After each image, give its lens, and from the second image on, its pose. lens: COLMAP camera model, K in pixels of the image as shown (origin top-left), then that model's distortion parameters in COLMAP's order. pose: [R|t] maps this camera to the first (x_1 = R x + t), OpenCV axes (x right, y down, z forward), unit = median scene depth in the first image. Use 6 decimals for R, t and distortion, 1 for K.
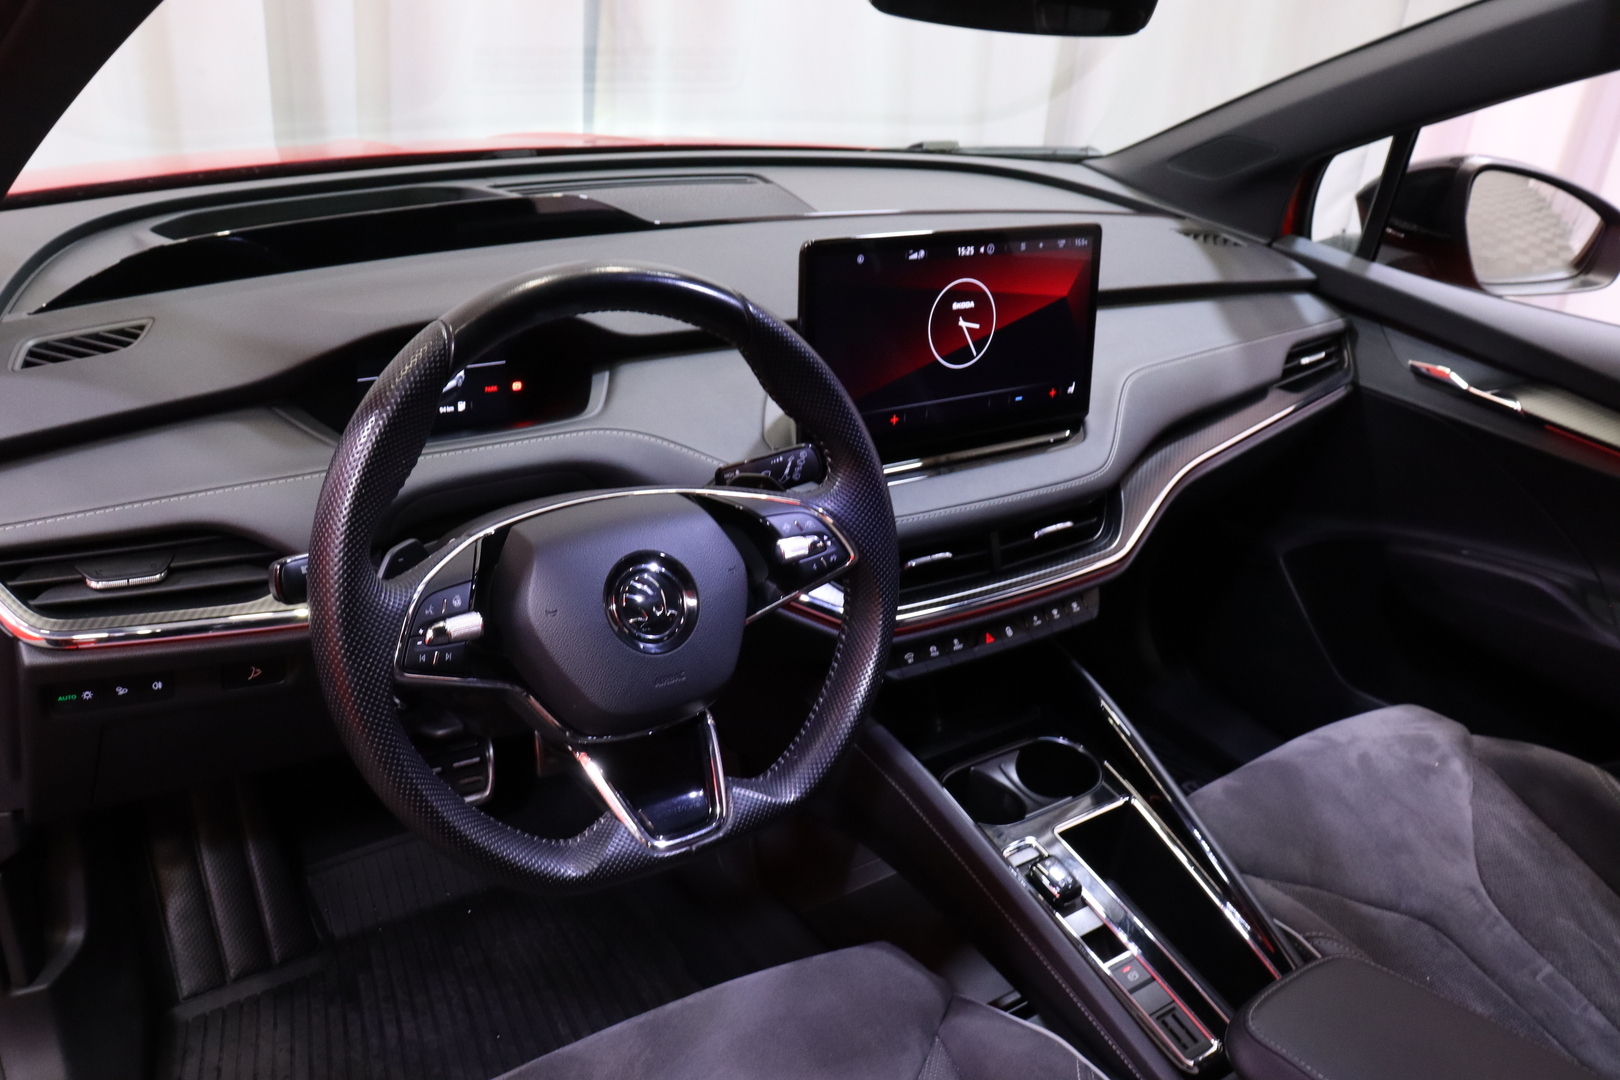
lens RADIAL K [[1321.6, 0, 810.0], [0, 1321.6, 540.0], [0, 0, 1]] dist [-0.184176, 0.212603]
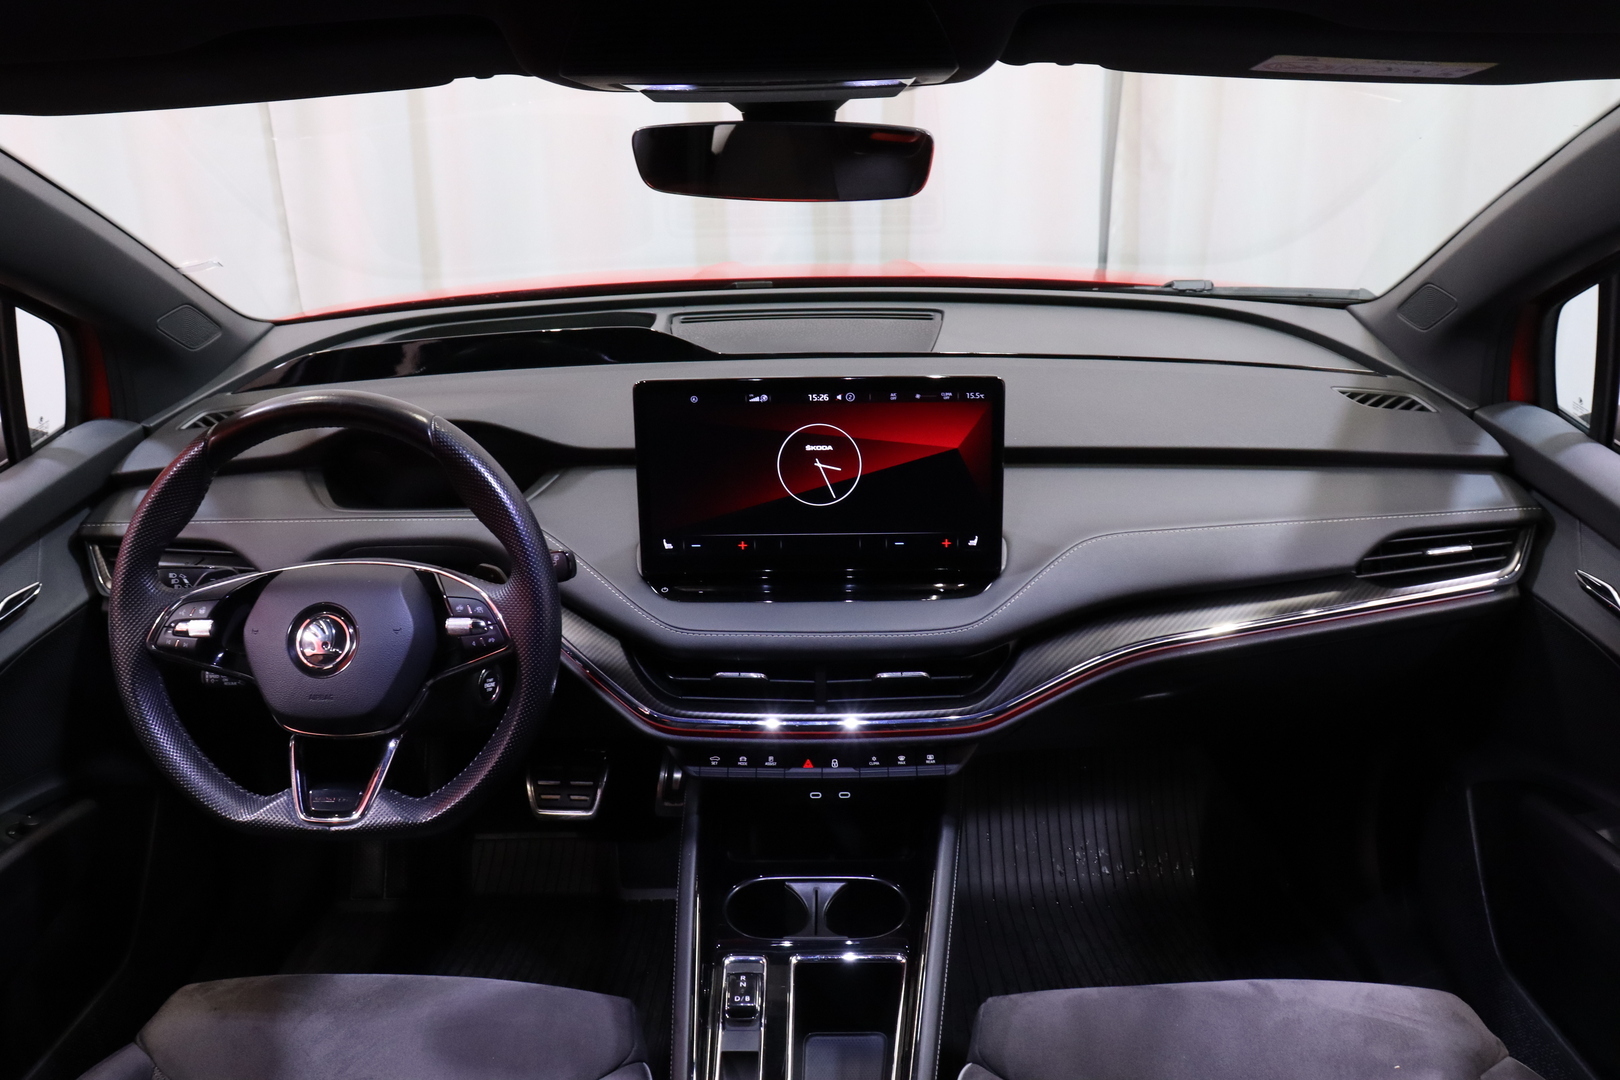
lens RADIAL K [[1321.6, 0, 810.0], [0, 1321.6, 540.0], [0, 0, 1]] dist [-0.184176, 0.212603]
pose [[0.803901, 0.133507, -0.579585, 0.732716], [-0.174781, 0.984483, -0.015652, -0.086202], [0.568502, 0.113884, 0.814761, 0.128866]]
